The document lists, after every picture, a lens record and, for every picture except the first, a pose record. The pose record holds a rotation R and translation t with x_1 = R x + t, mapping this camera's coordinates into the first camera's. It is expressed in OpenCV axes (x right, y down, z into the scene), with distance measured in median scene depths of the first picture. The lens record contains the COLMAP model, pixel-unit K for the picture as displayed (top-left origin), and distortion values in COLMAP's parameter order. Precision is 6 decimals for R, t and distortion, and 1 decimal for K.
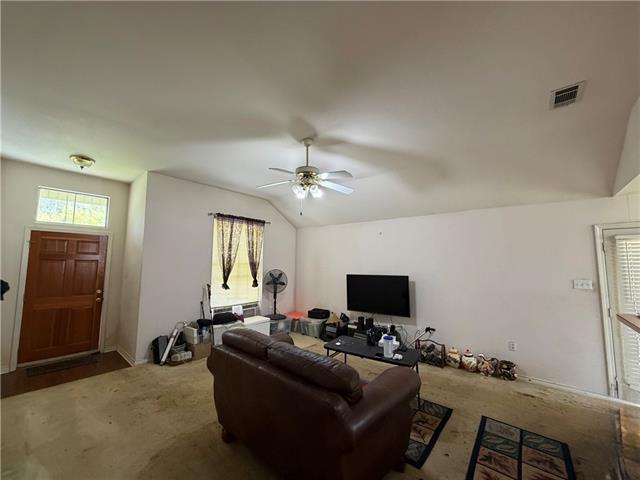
lens RADIAL K [[253.7, 0, 320.0], [0, 253.7, 240.0], [0, 0, 1]] dist [-0.000149, -0.000010]
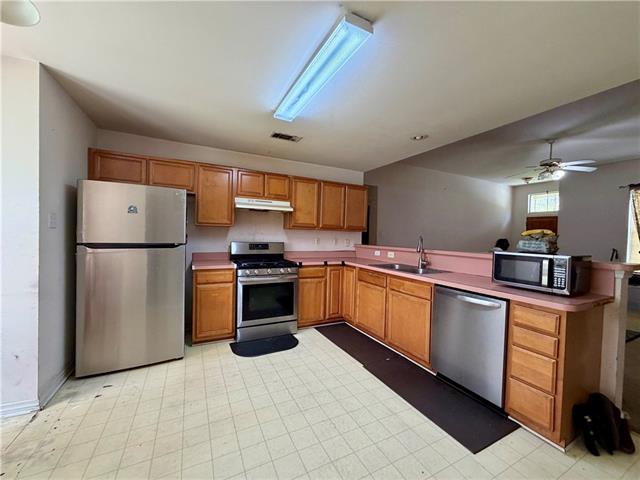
lens RADIAL K [[253.7, 0, 320.0], [0, 253.7, 240.0], [0, 0, 1]] dist [-0.000149, -0.000010]
pose [[-0.375577, 0.008616, -0.926751, 1.511405], [0.057276, 0.998261, -0.013931, 0.086476], [0.925020, -0.058313, -0.375418, 0.286806]]
